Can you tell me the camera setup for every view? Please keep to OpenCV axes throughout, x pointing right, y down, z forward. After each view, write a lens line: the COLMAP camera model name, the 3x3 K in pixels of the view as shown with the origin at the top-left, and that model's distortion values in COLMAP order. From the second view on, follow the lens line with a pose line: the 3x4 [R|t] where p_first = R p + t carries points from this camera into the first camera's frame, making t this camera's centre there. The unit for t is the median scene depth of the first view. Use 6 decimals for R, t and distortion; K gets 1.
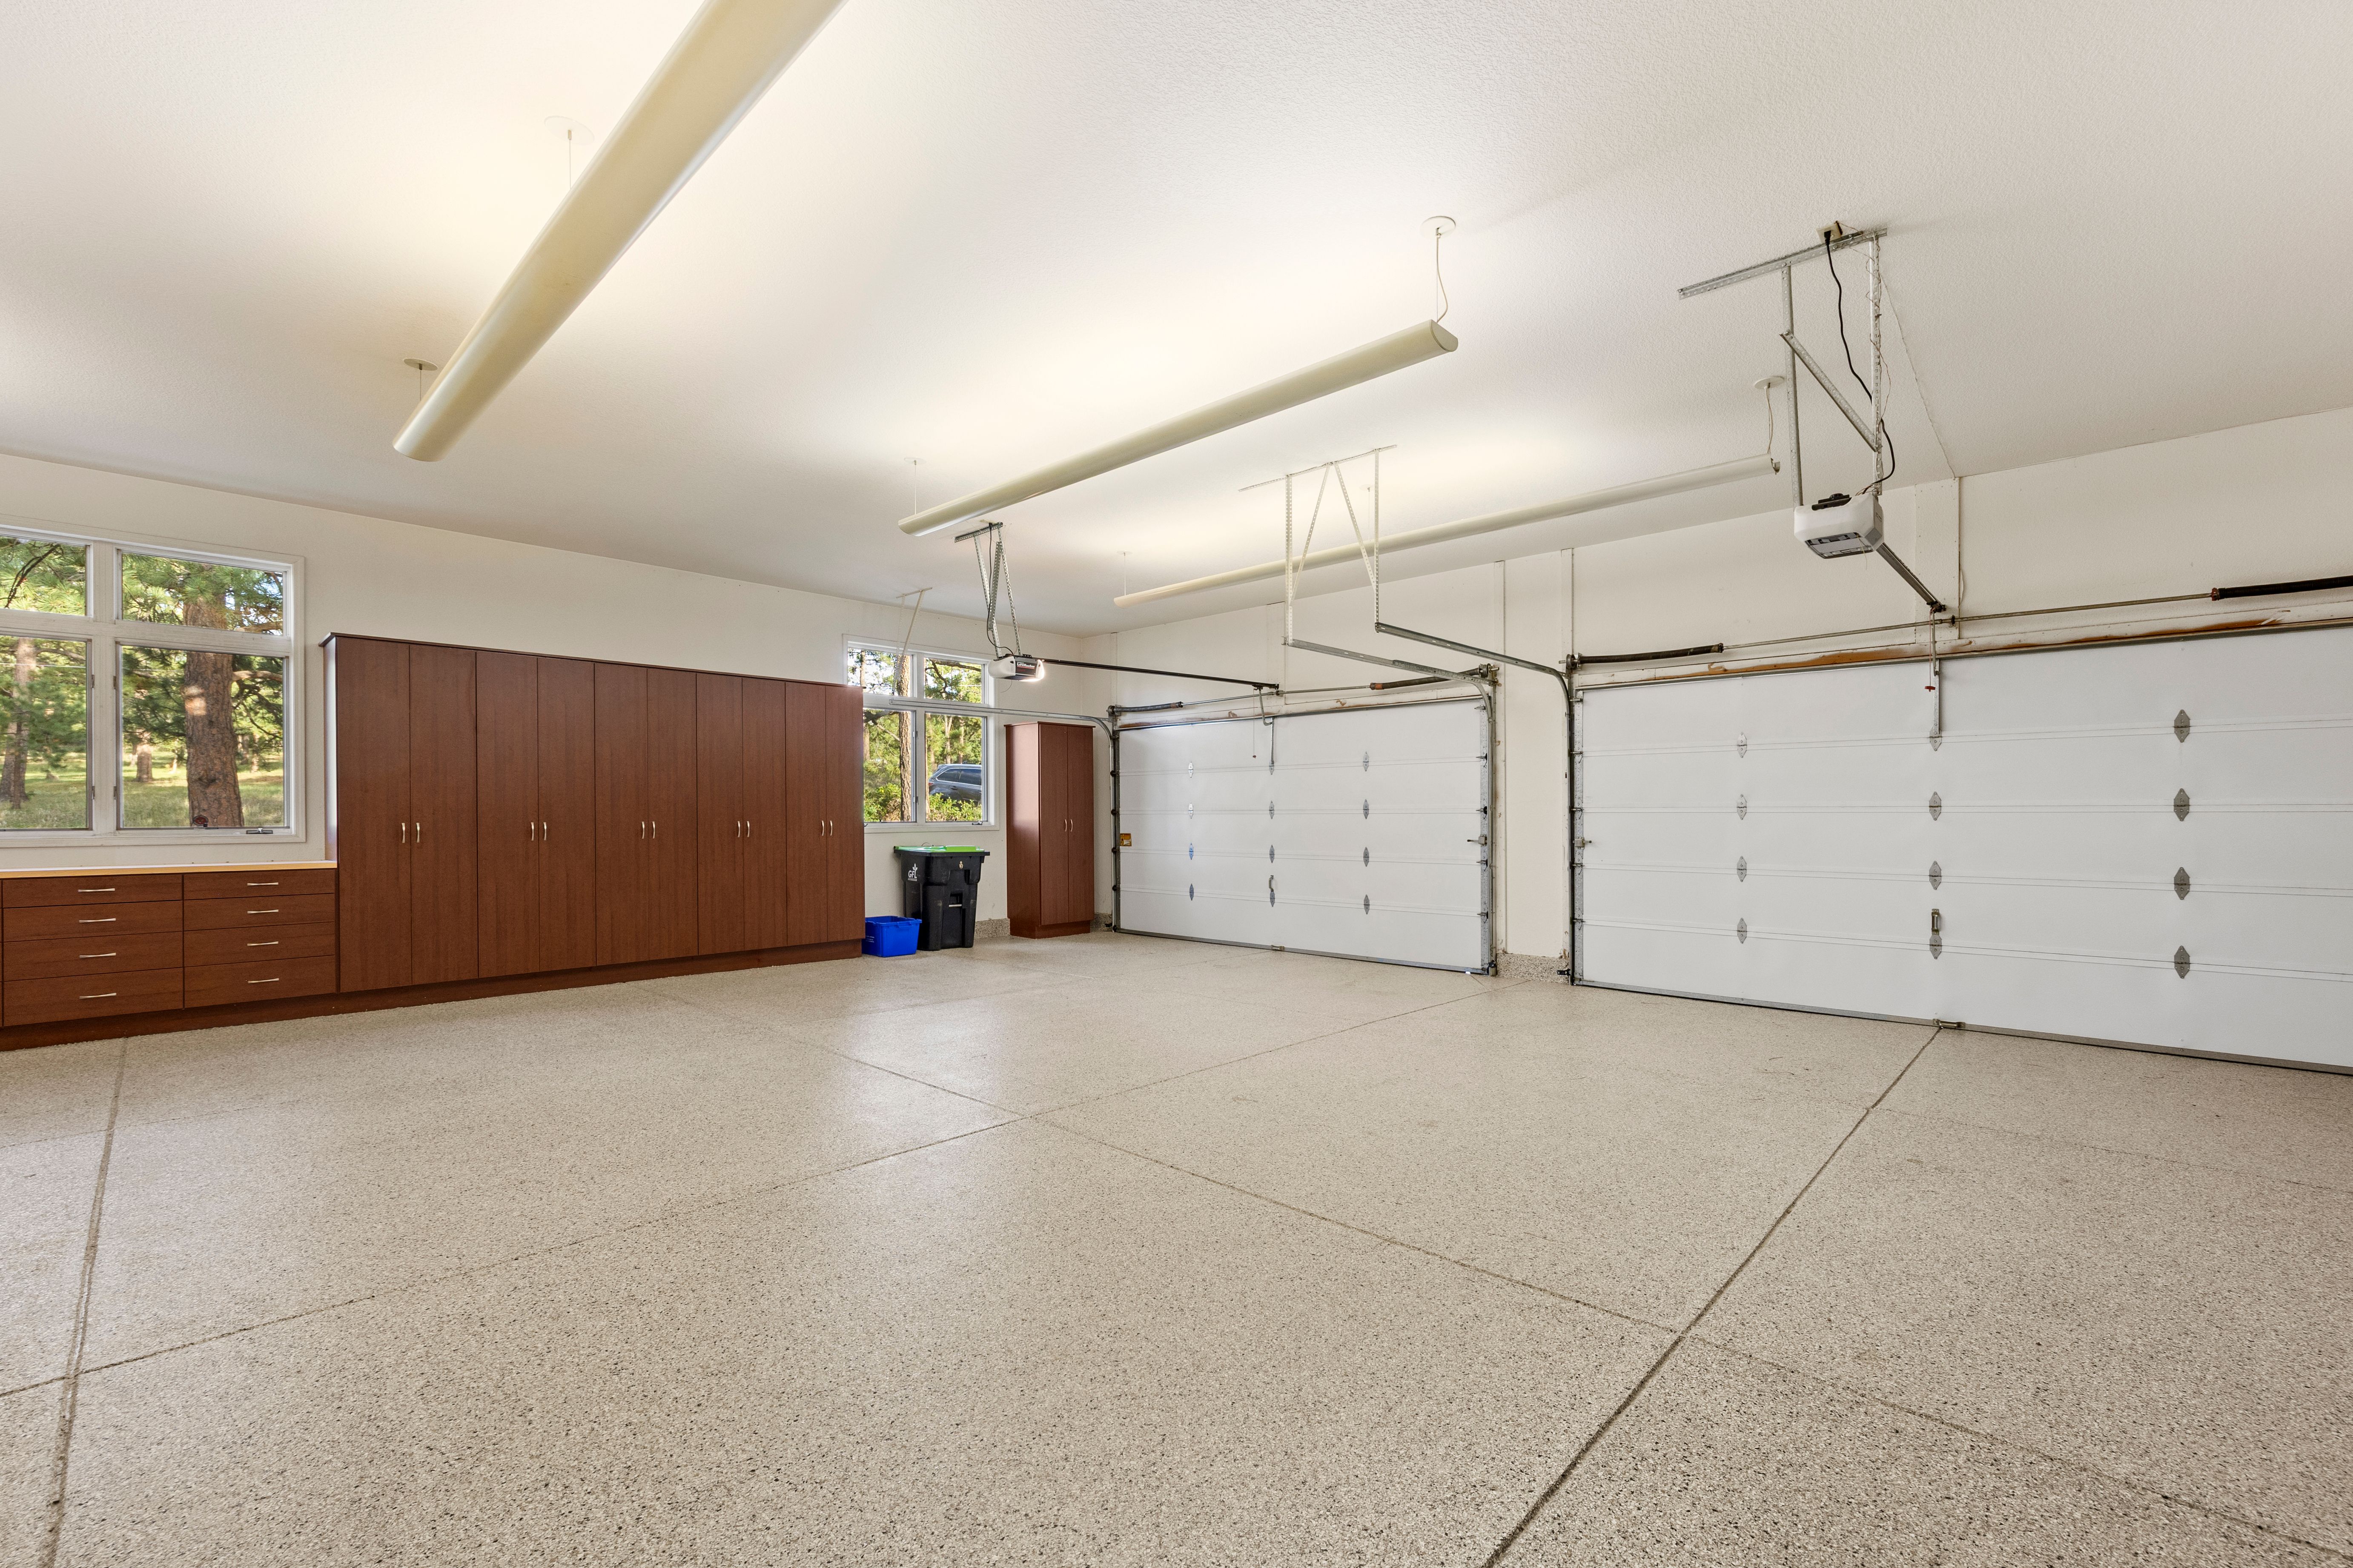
lens RADIAL K [[974.9, 0, 1214.9], [0, 974.9, 818.4], [0, 0, 1]] dist [0.006283, -0.000352]
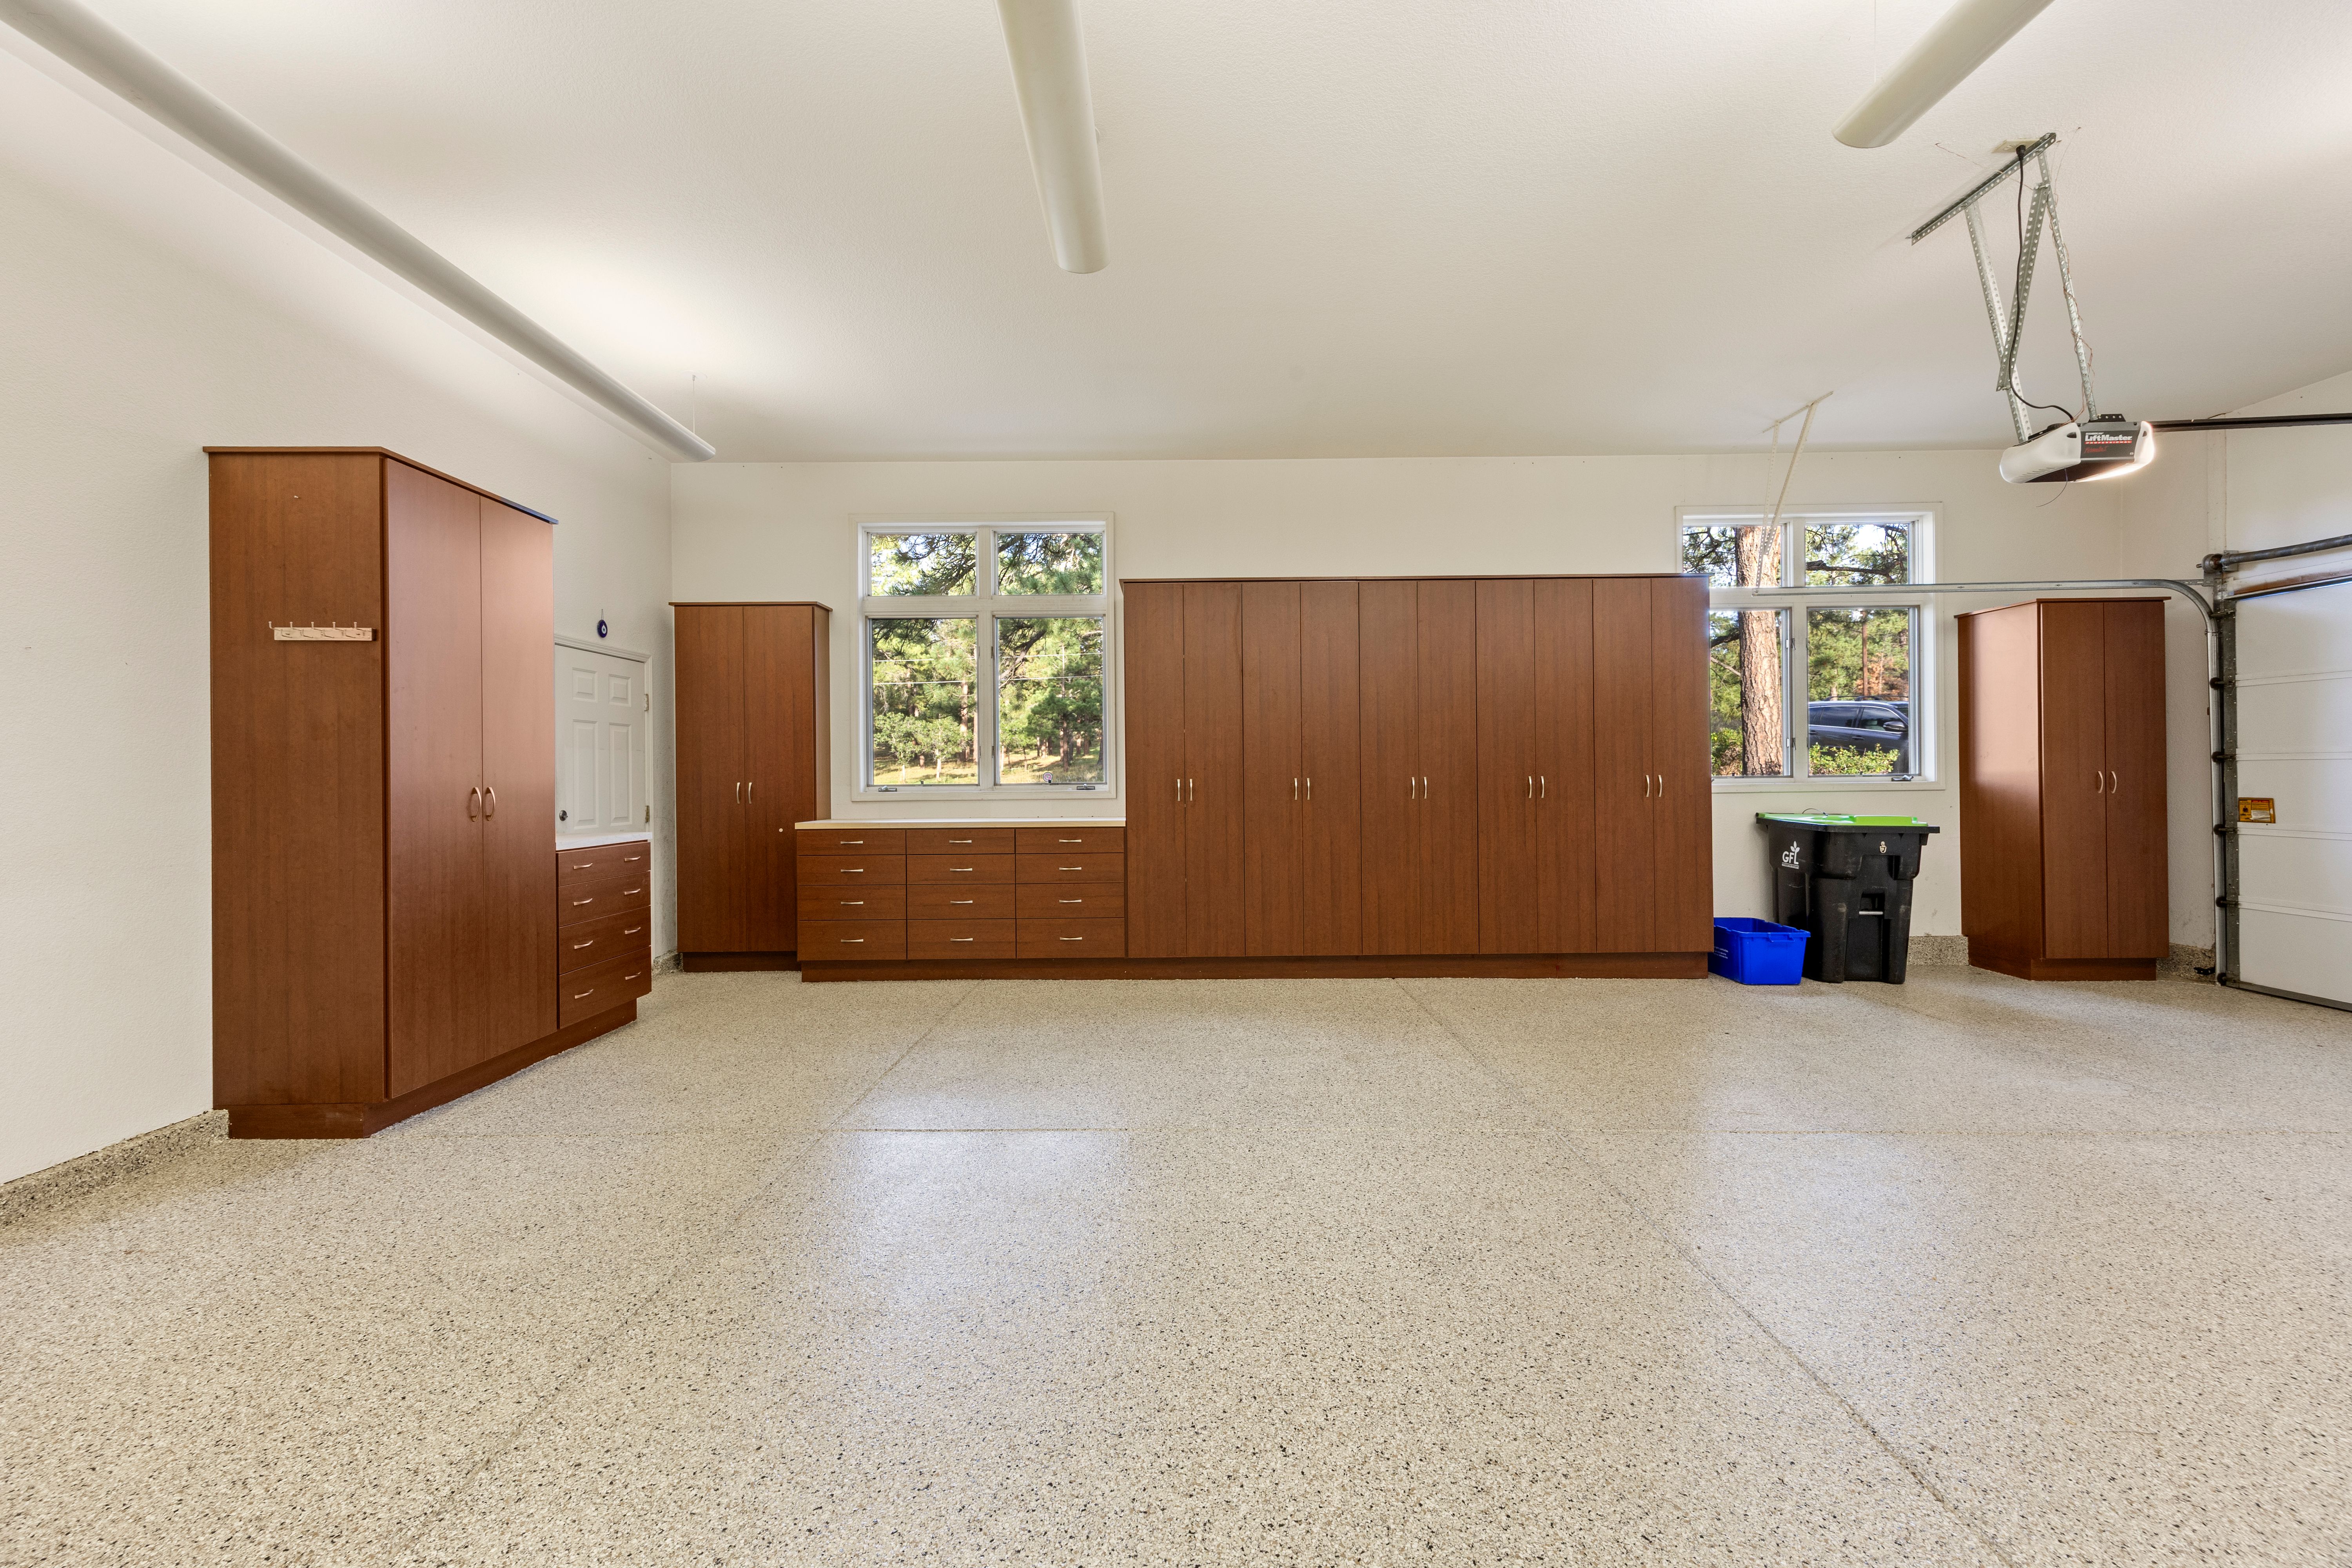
lens RADIAL K [[974.6, 0, 1175.8], [0, 974.6, 778.3], [0, 0, 1]] dist [0.006283, -0.000352]
pose [[0.680539, -0.000735, -0.732711, -0.114657], [0.005068, 0.999980, 0.003704, 0.000275], [0.732694, -0.006234, 0.680529, 0.265915]]
